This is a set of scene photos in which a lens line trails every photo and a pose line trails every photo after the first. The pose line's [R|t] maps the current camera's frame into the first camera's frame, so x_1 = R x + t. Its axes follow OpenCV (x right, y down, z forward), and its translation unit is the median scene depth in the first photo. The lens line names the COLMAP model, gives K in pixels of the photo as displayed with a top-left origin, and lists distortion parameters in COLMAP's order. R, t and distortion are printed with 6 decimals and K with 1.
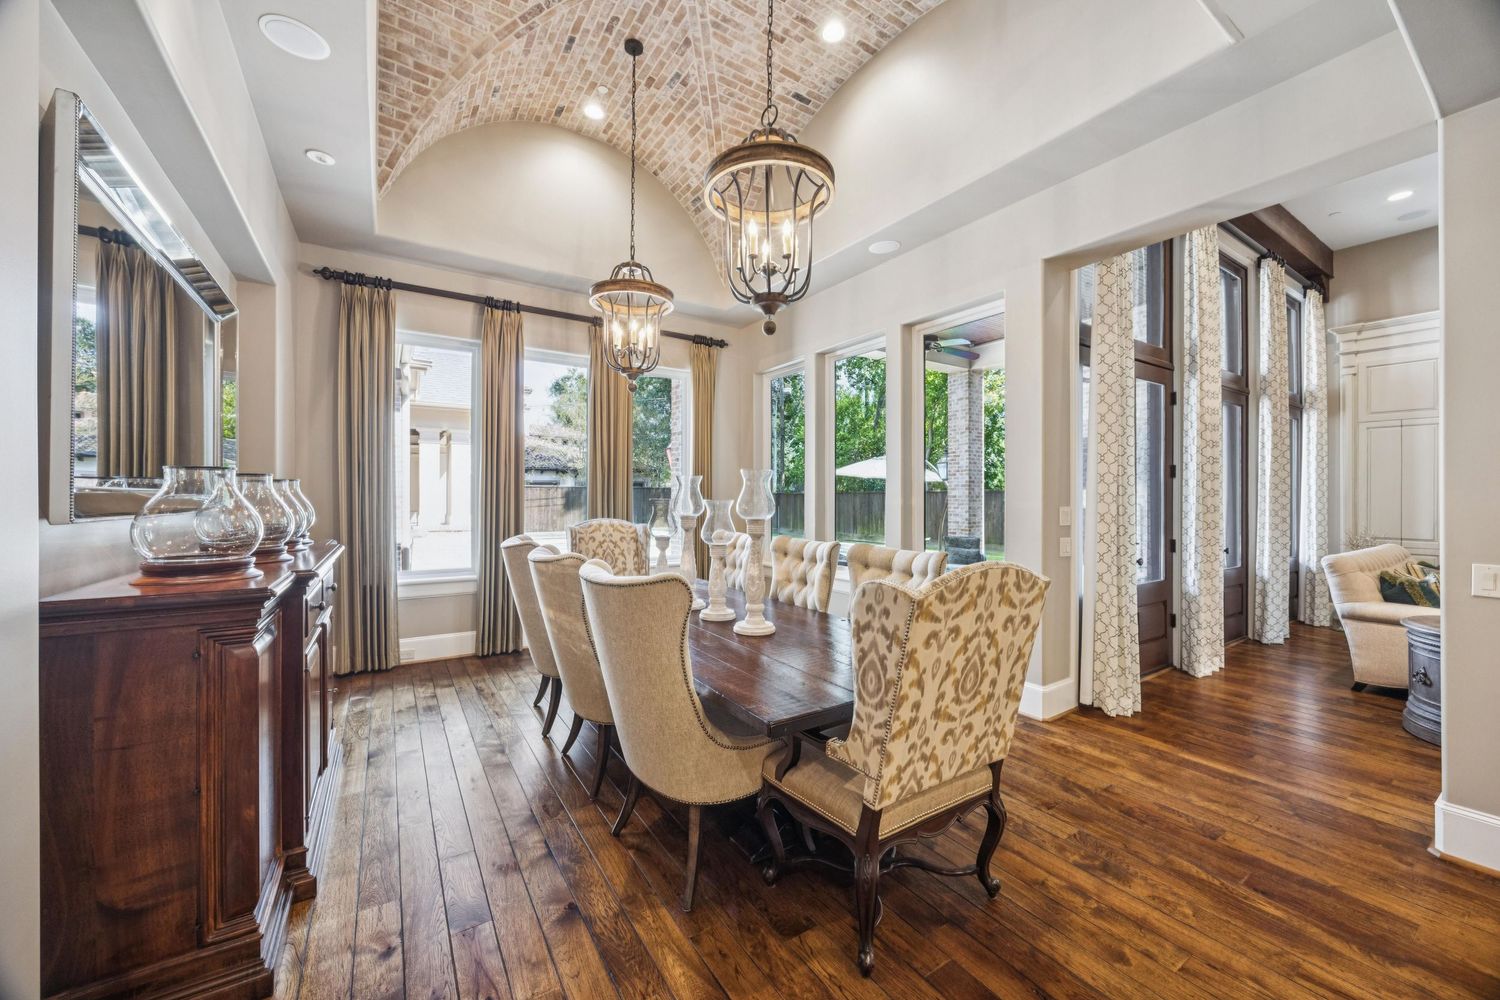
lens RADIAL K [[569.7, 0, 753.7], [0, 569.7, 499.6], [0, 0, 1]] dist [-0.006648, -0.000262]
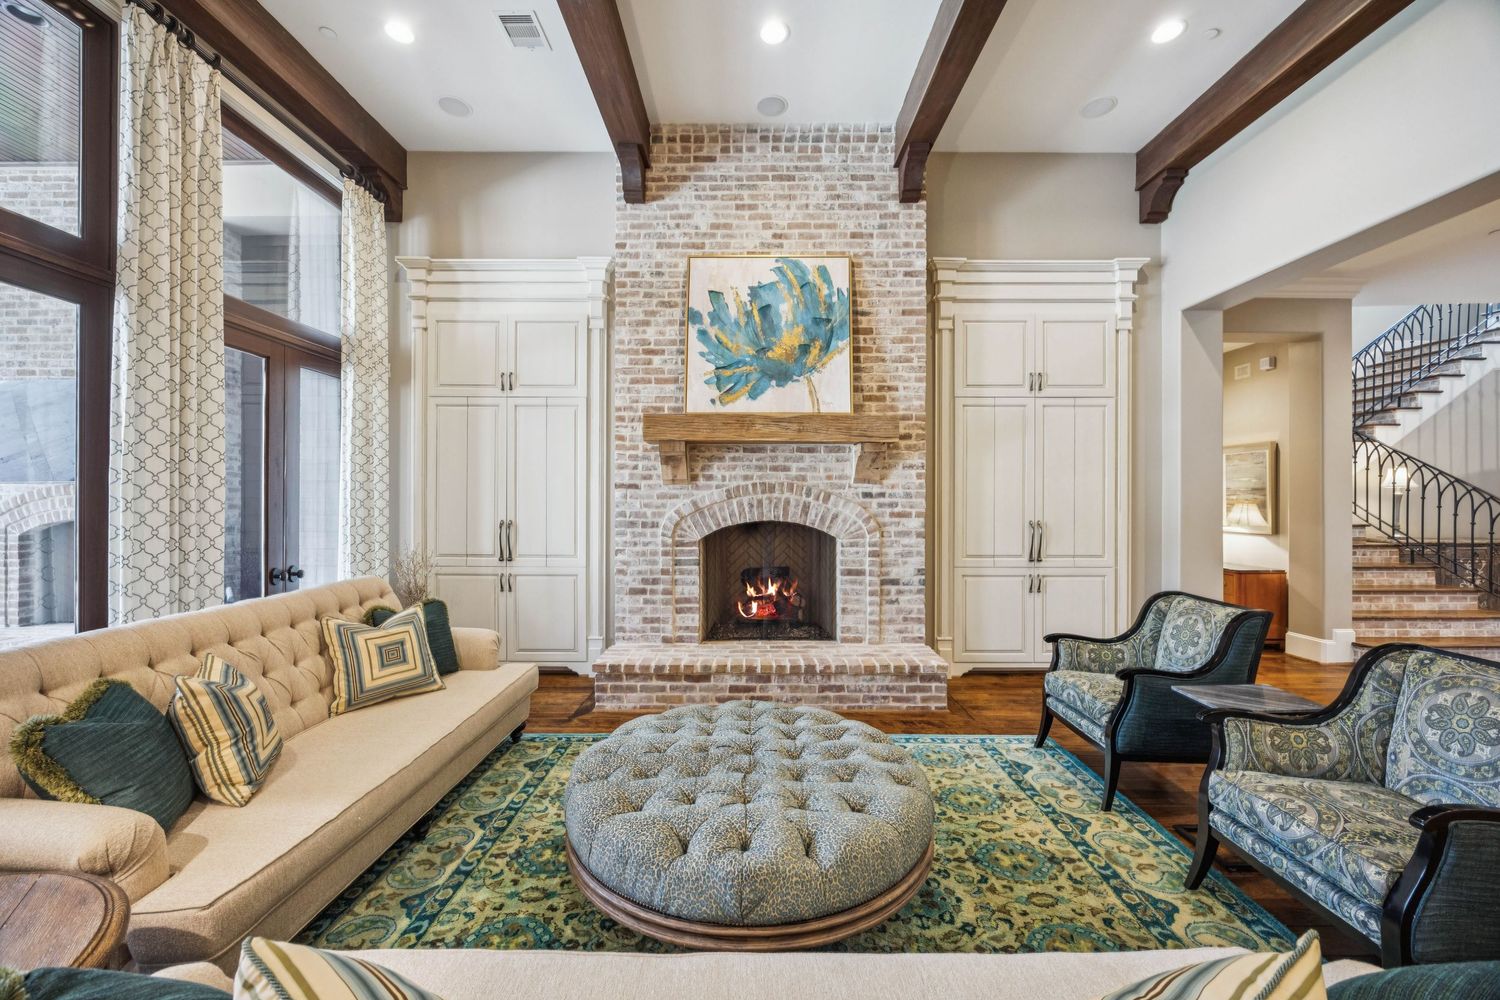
lens RADIAL K [[569.7, 0, 752.0], [0, 569.7, 501.7], [0, 0, 1]] dist [-0.006648, -0.000262]
pose [[0.551741, -0.002522, 0.834012, 0.691599], [-0.000410, 0.999994, 0.003295, -0.005202], [-0.834015, -0.002160, 0.551737, 0.255871]]
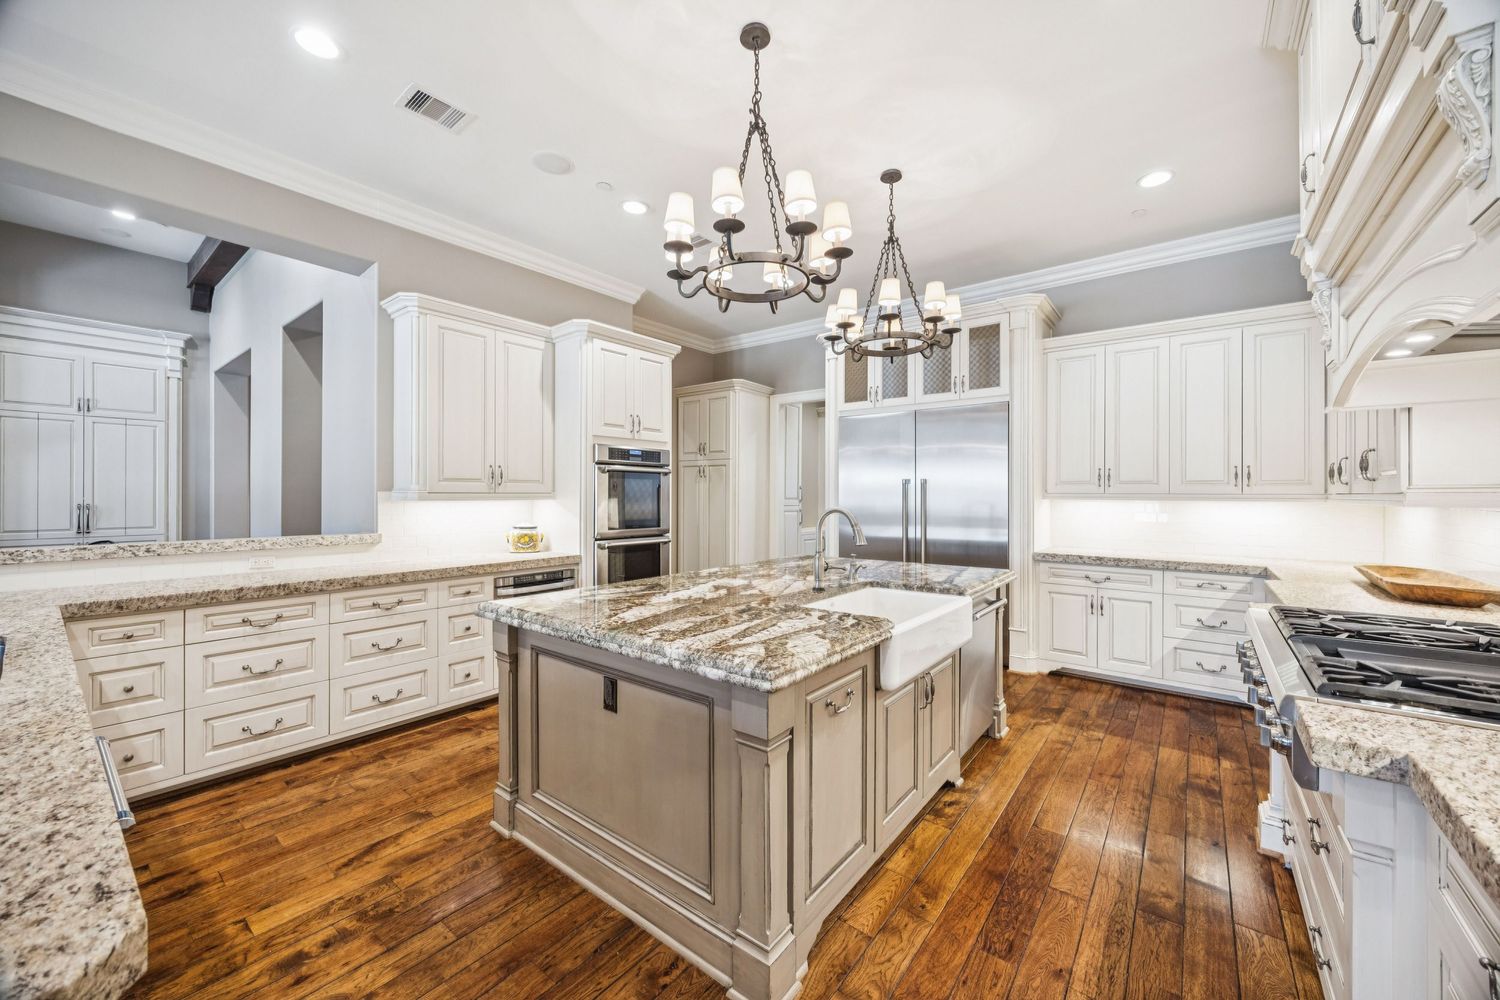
lens RADIAL K [[569.7, 0, 748.8], [0, 569.7, 494.7], [0, 0, 1]] dist [-0.006648, -0.000262]
pose [[-0.313855, -0.001648, 0.949470, 0.165895], [-0.001091, 0.999998, 0.001375, 0.002515], [-0.949470, -0.000604, -0.313856, -0.455033]]
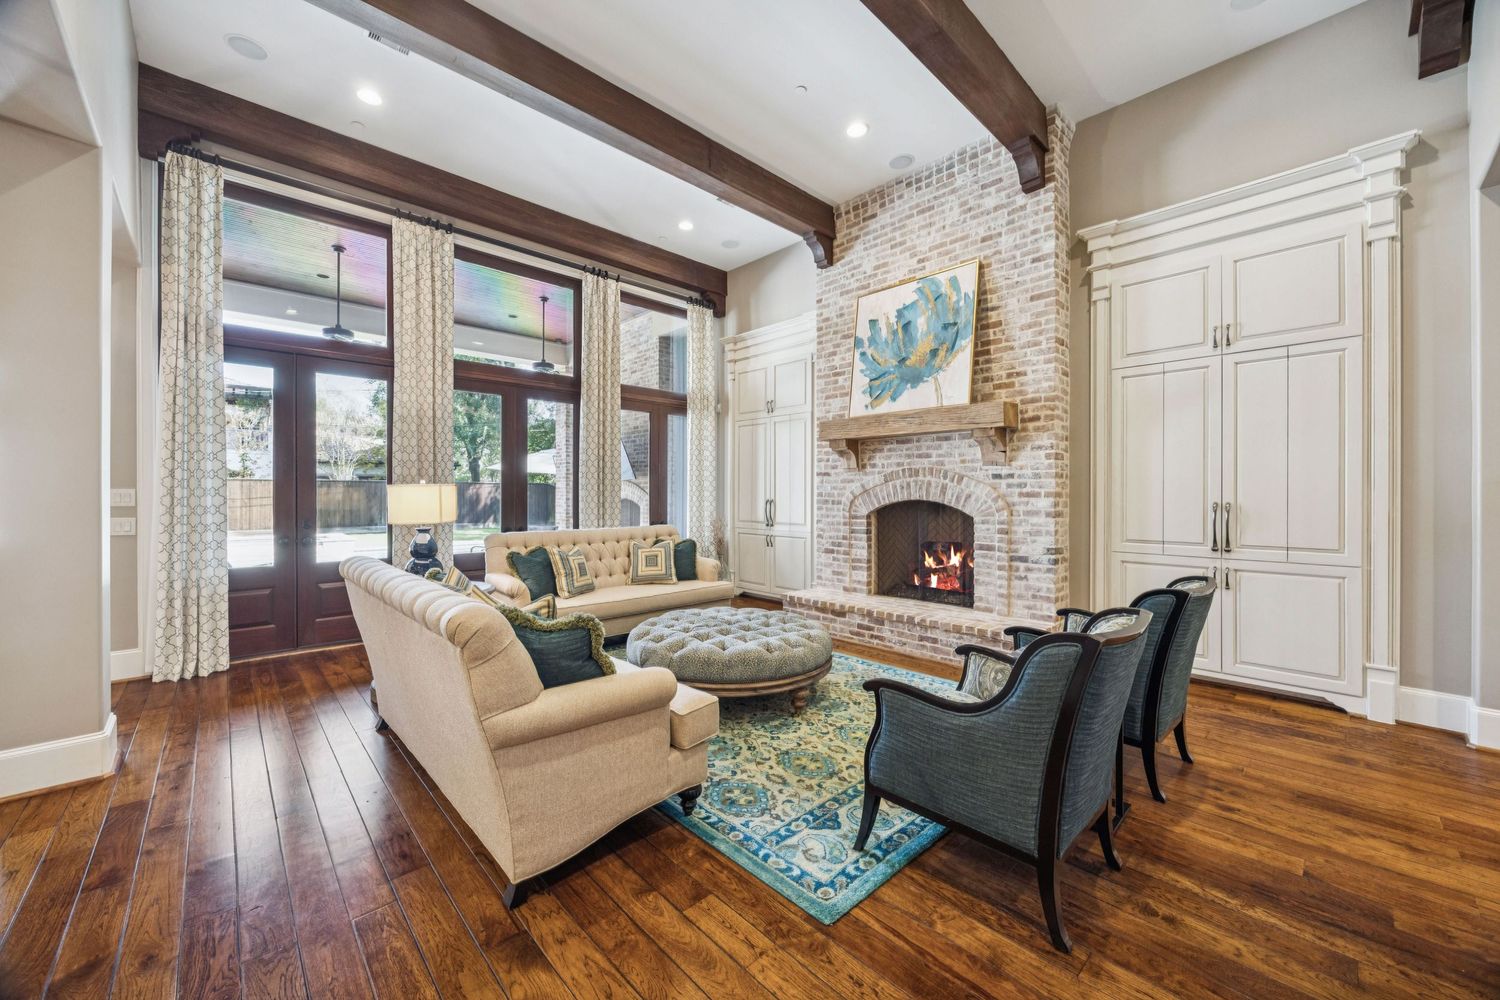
lens RADIAL K [[569.7, 0, 753.5], [0, 569.7, 494.8], [0, 0, 1]] dist [-0.006648, -0.000262]
pose [[0.984036, -0.001115, 0.177965, 0.896943], [0.001049, 0.999999, 0.000461, 0.012133], [-0.177966, -0.000267, 0.984037, -0.148037]]
